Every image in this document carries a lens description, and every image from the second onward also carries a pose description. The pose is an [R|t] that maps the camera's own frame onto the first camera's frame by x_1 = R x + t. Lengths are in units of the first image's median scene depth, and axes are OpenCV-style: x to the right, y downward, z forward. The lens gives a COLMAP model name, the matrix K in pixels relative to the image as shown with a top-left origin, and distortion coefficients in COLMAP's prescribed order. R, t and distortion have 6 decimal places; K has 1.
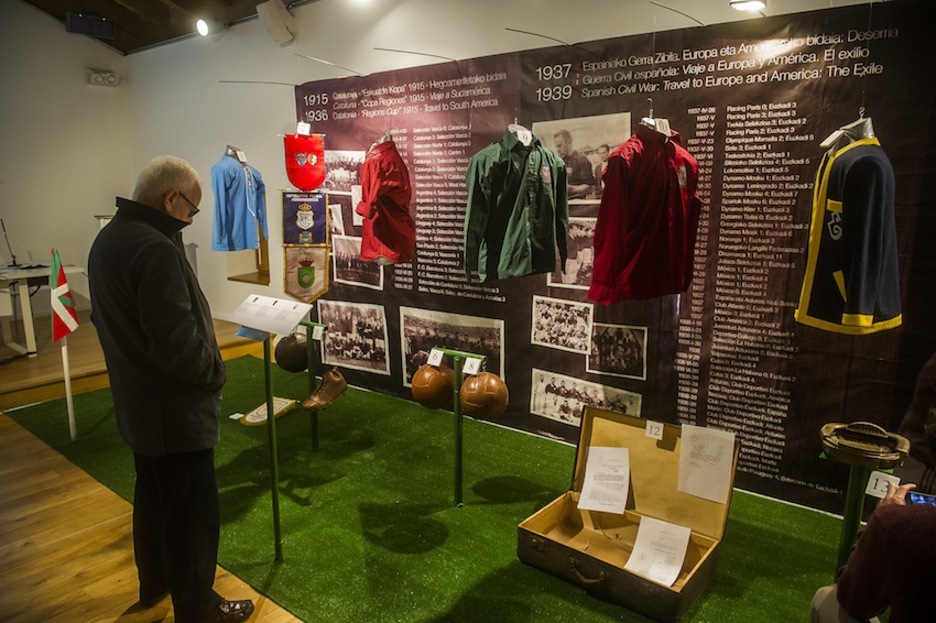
lens RADIAL K [[661.8, 0, 468.6], [0, 661.8, 312.9], [0, 0, 1]] dist [-0.047419, -0.001550]
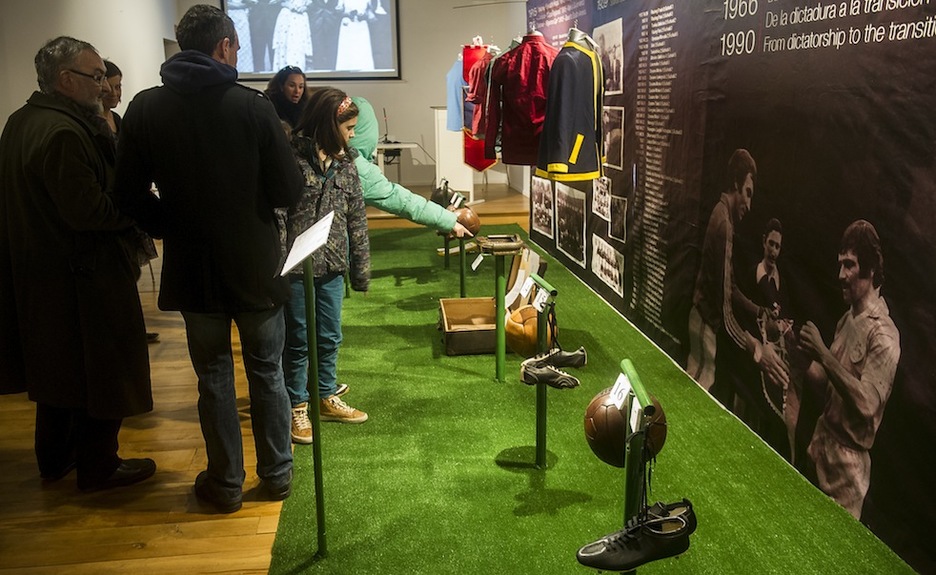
lens RADIAL K [[857.6, 0, 467.6], [0, 857.6, 286.2], [0, 0, 1]] dist [0.002665, 0.000000]
pose [[0.698614, 0.147802, -0.700067, 1.143396], [-0.117059, 0.988858, 0.091957, 0.068032], [0.705858, 0.017707, 0.708132, -0.292669]]
